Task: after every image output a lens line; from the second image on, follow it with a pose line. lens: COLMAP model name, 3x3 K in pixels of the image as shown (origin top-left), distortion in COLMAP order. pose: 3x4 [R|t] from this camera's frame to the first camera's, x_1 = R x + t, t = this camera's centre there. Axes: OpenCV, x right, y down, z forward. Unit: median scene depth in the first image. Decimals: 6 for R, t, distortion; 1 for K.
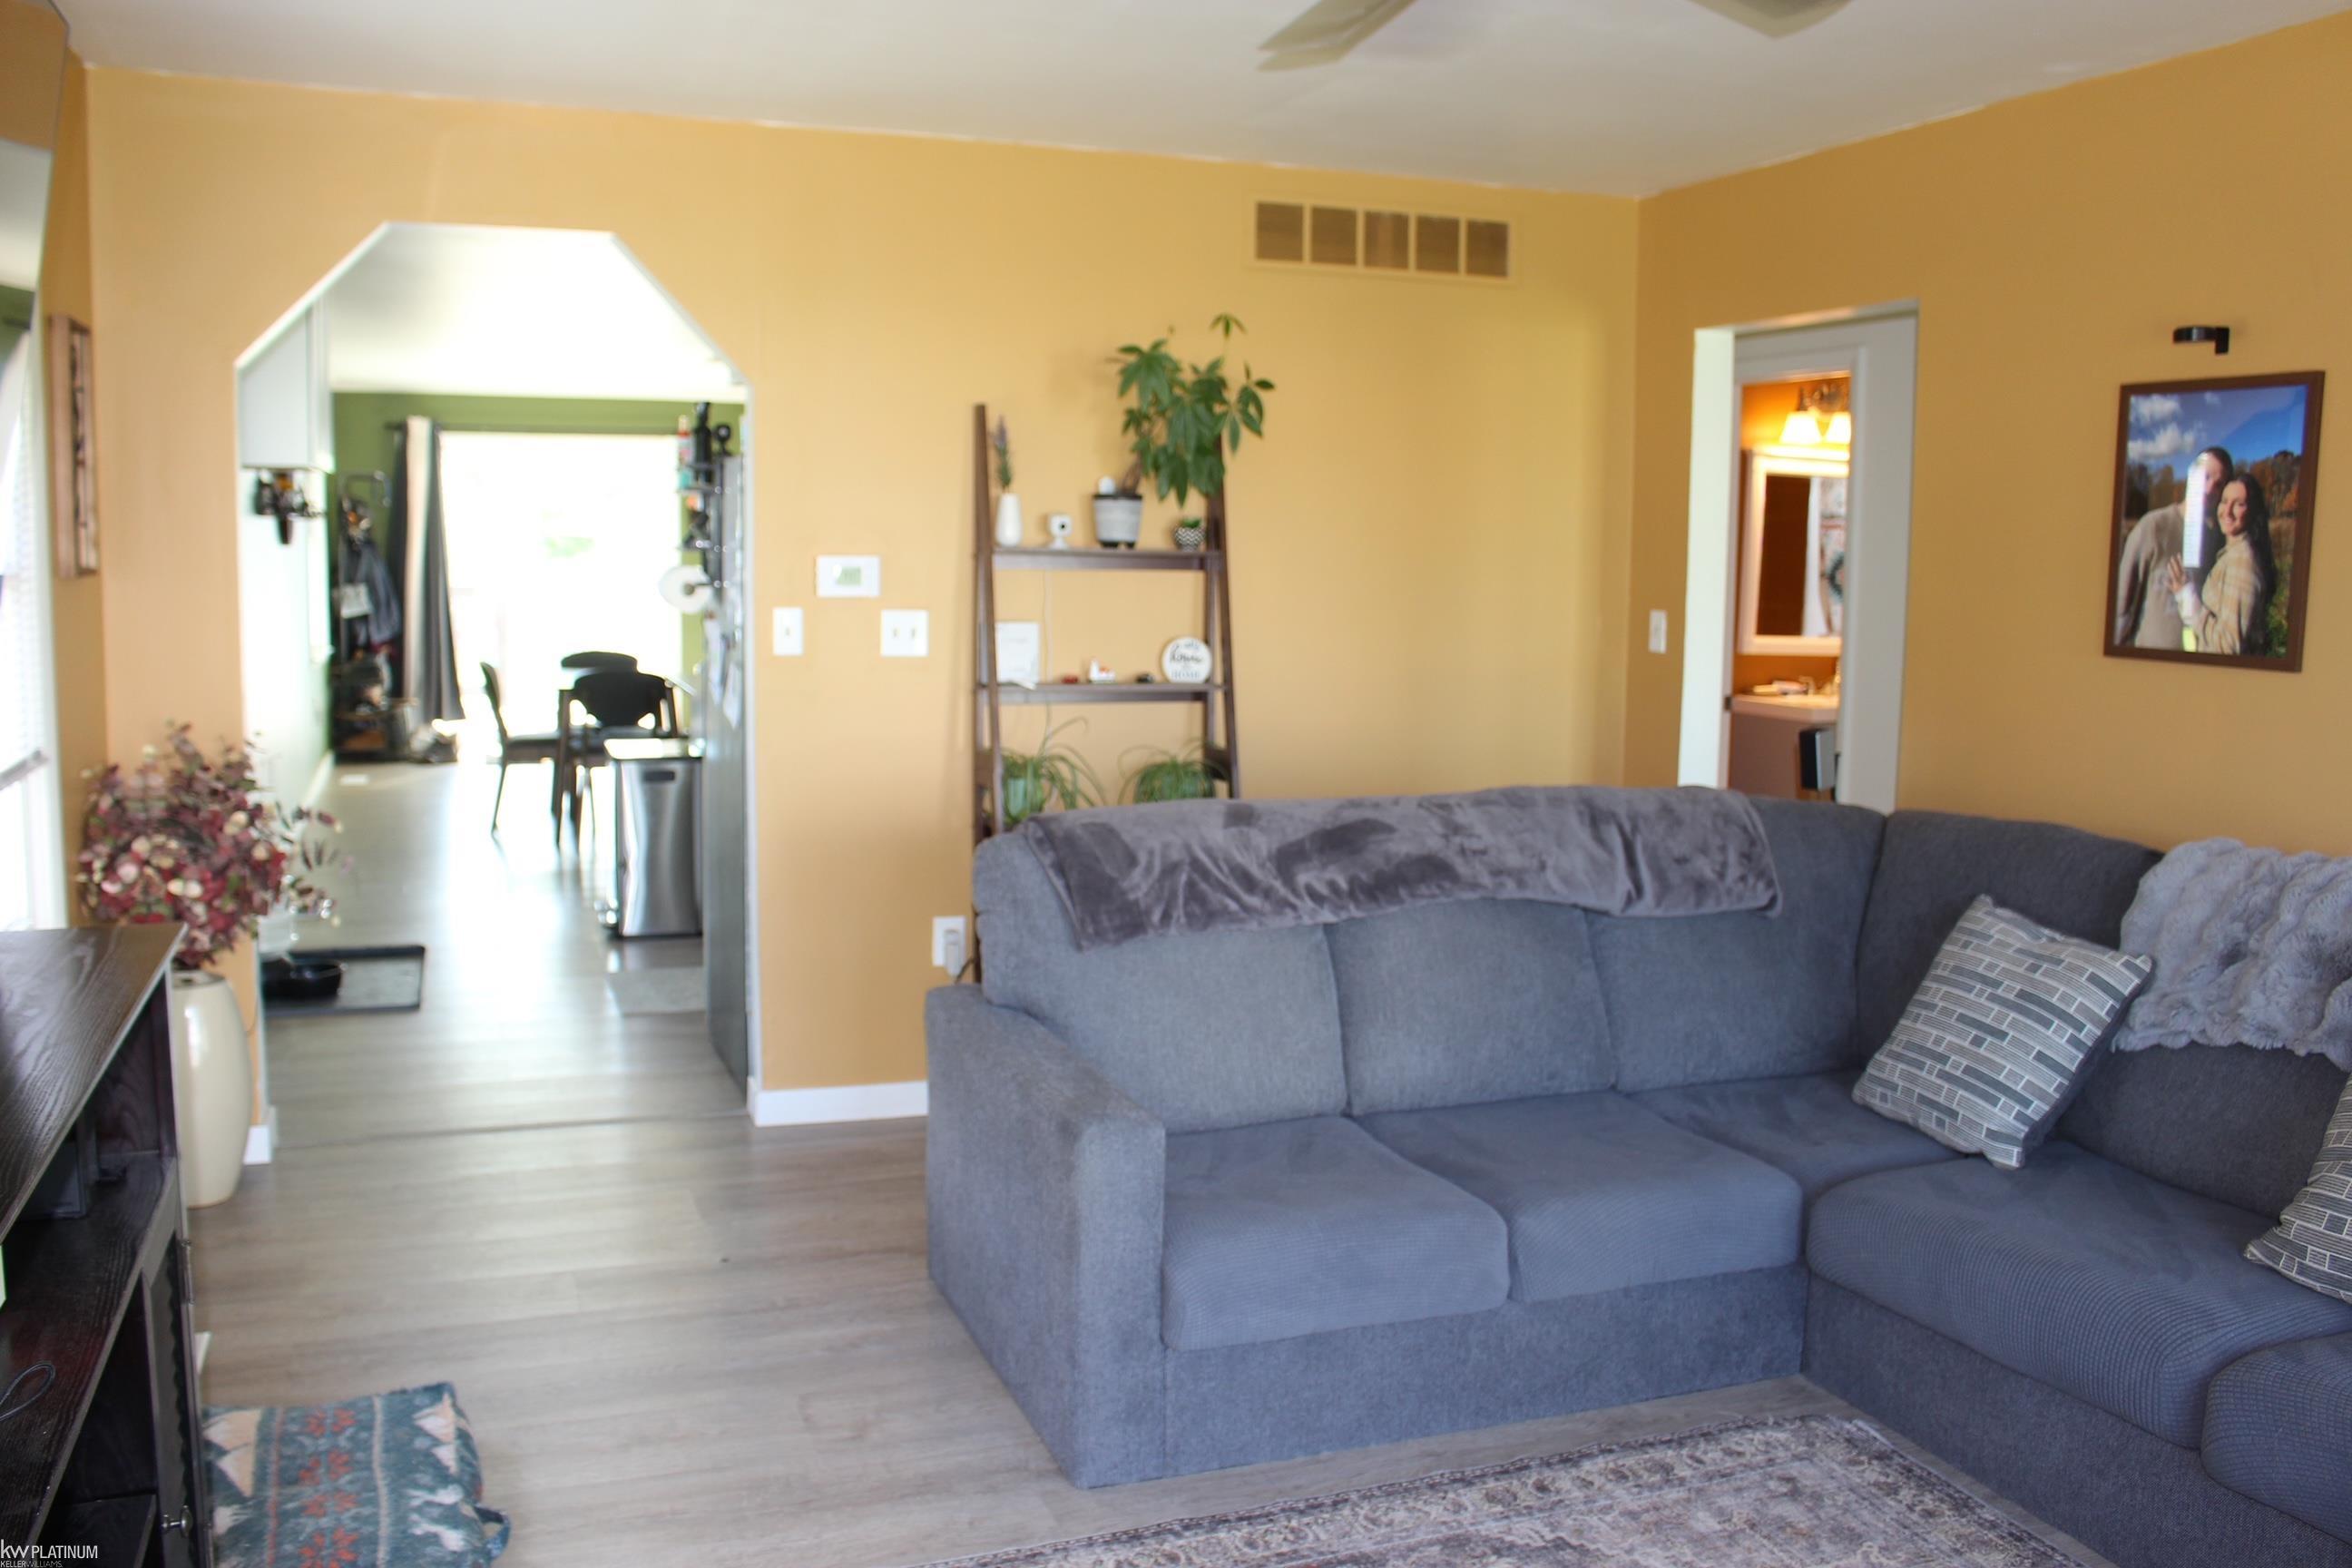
lens RADIAL K [[1924.1, 0, 1177.3], [0, 1924.1, 746.6], [0, 0, 1]] dist [-0.150448, 0.114505]
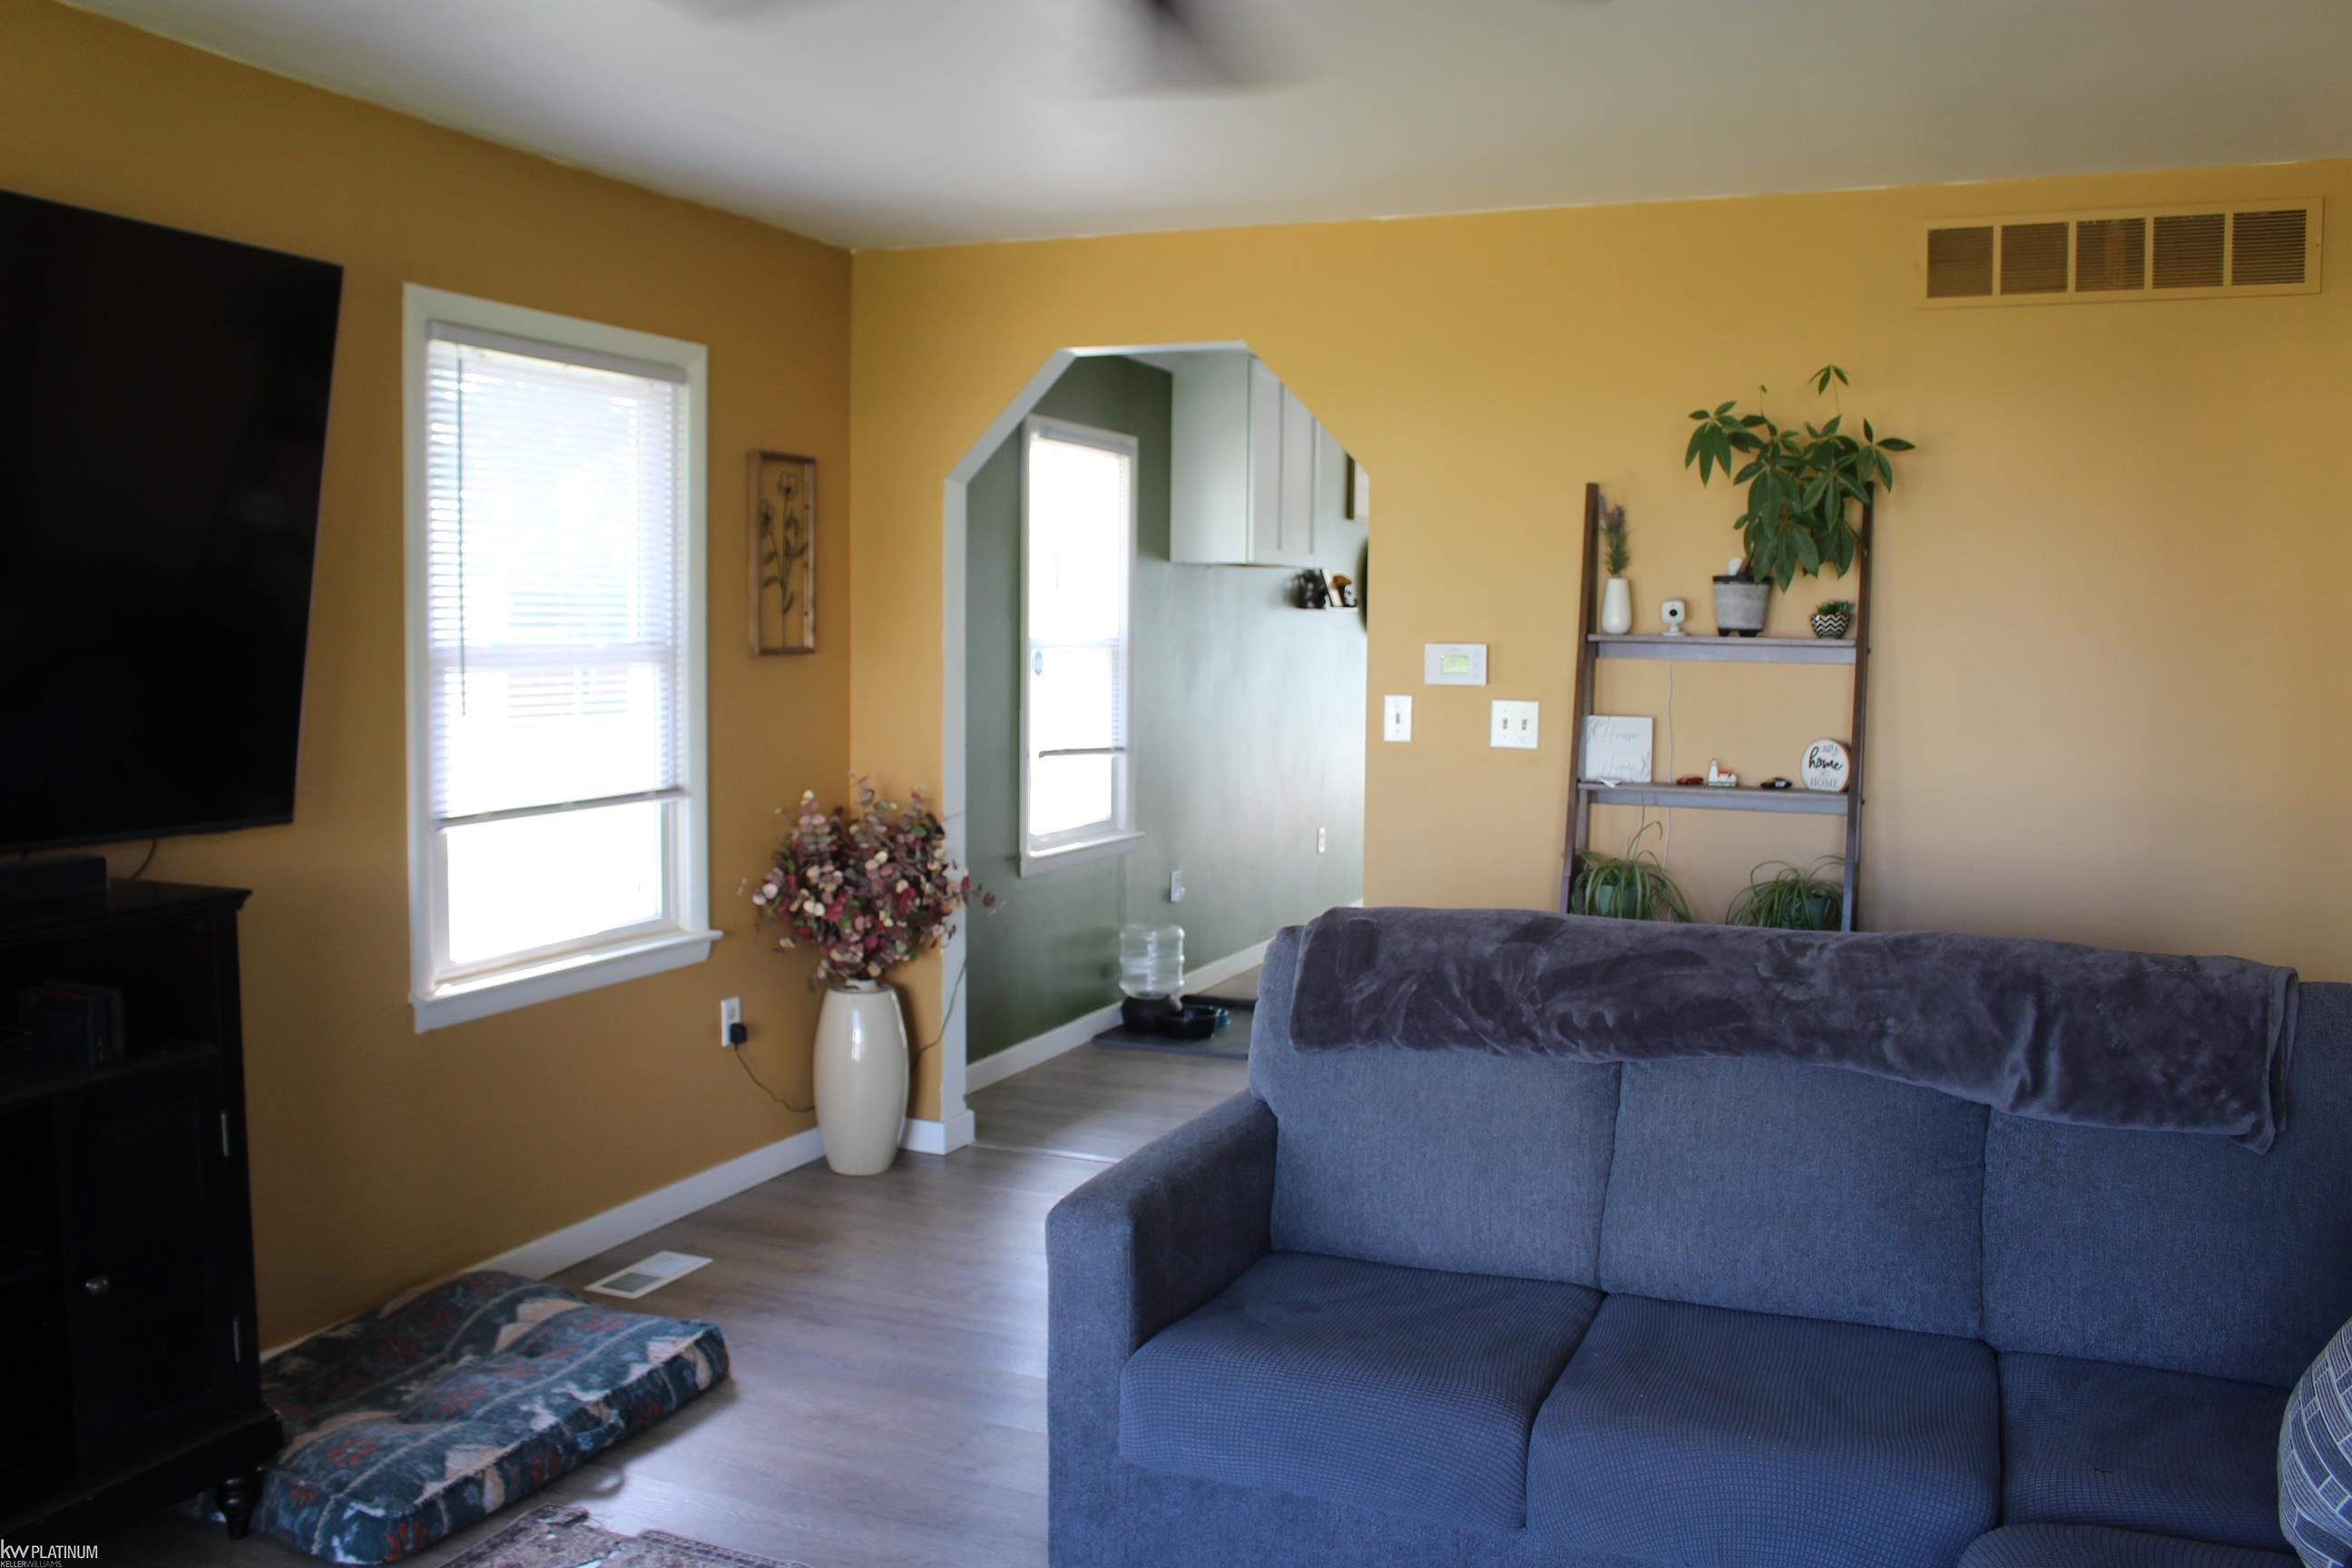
lens RADIAL K [[1952.2, 0, 1185.3], [0, 1952.2, 769.8], [0, 0, 1]] dist [-0.159372, 0.154259]
pose [[0.729016, 0.041892, -0.683214, 0.414417], [-0.070377, 0.997423, -0.013937, -0.011439], [0.680869, 0.058243, 0.730086, 0.181020]]
